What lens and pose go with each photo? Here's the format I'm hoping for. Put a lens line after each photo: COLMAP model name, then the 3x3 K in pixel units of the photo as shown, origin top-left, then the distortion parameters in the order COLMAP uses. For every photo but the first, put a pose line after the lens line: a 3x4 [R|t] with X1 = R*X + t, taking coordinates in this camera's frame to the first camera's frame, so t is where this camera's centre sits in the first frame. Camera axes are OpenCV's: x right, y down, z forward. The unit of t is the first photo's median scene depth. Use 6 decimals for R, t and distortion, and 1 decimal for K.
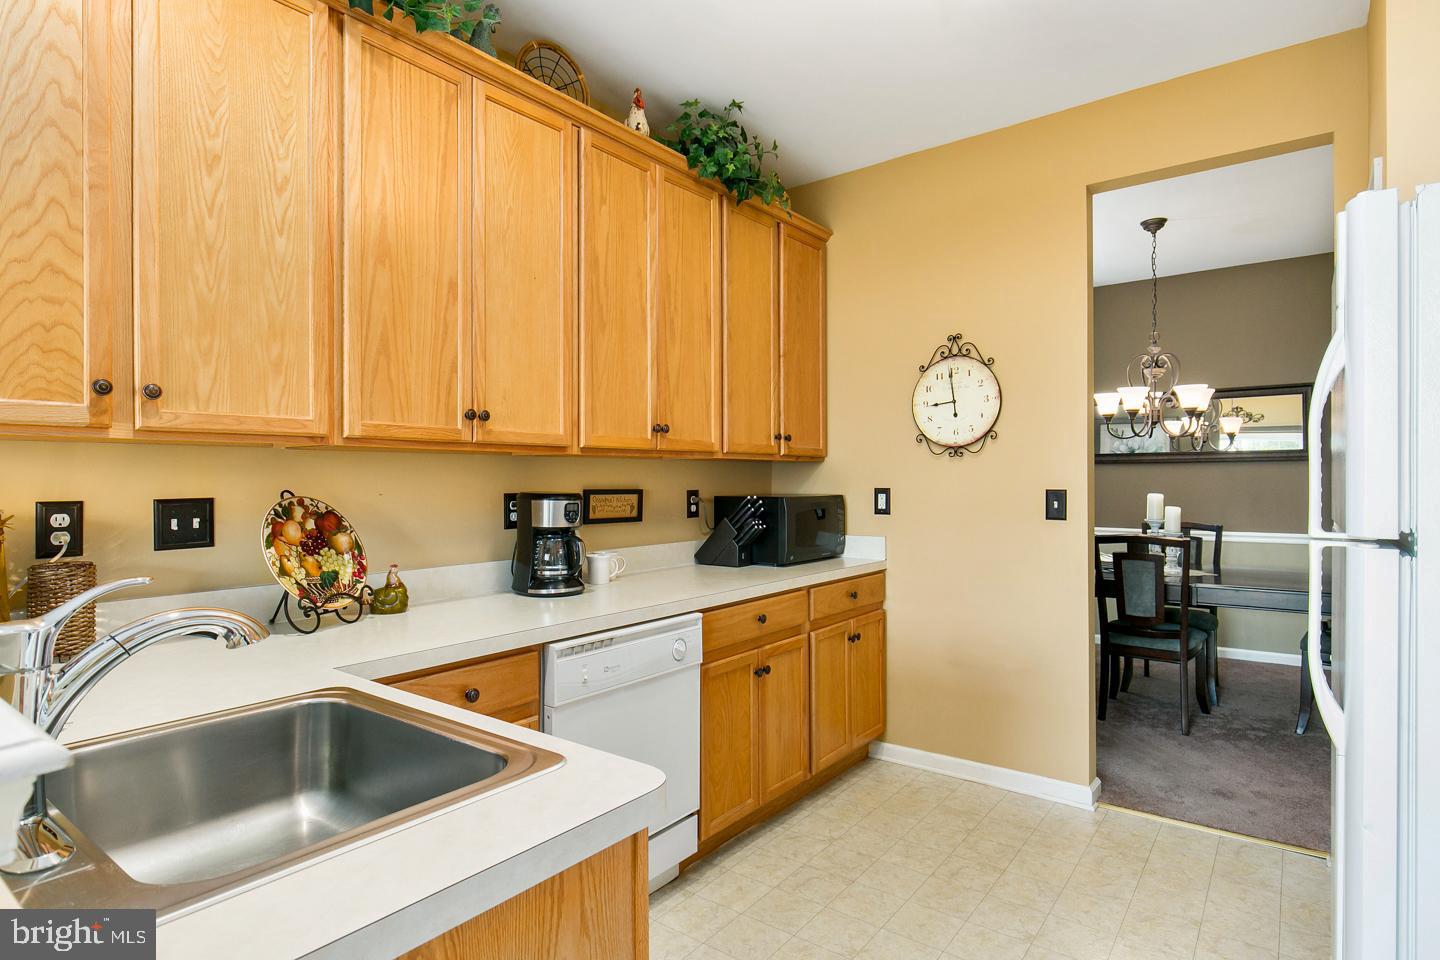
lens RADIAL K [[757.0, 0, 727.5], [0, 757.0, 476.1], [0, 0, 1]] dist [0.002087, -0.000419]
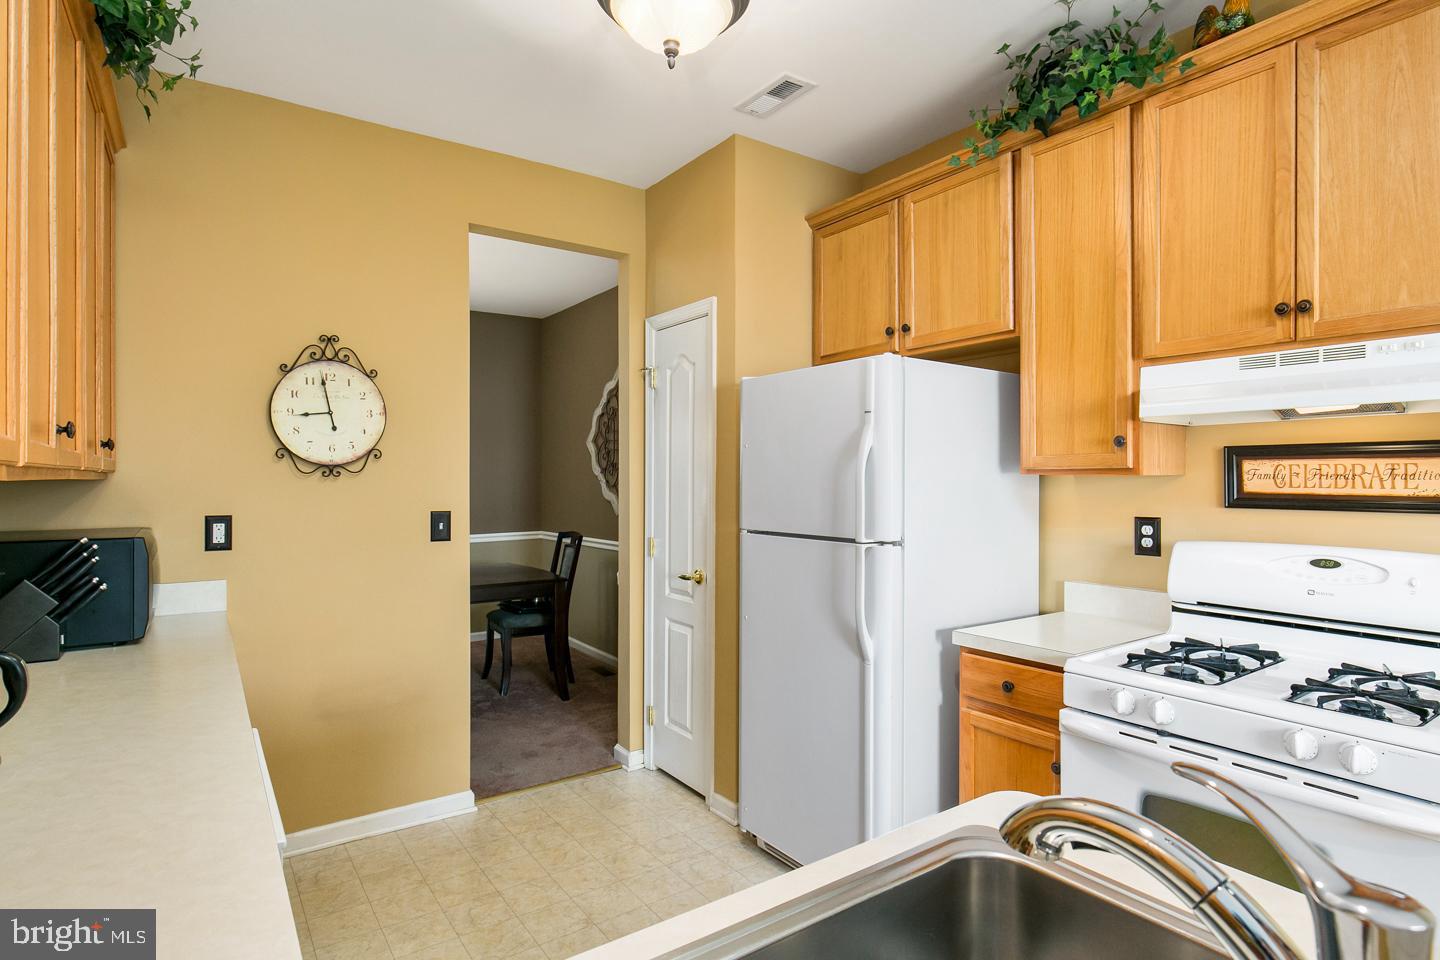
lens RADIAL K [[757.0, 0, 719.2], [0, 757.0, 481.6], [0, 0, 1]] dist [0.002087, -0.000419]
pose [[0.307578, 0.000954, 0.951522, -0.397246], [-0.005754, 0.999983, 0.000858, -0.023954], [-0.951506, -0.005739, 0.307578, 0.320055]]
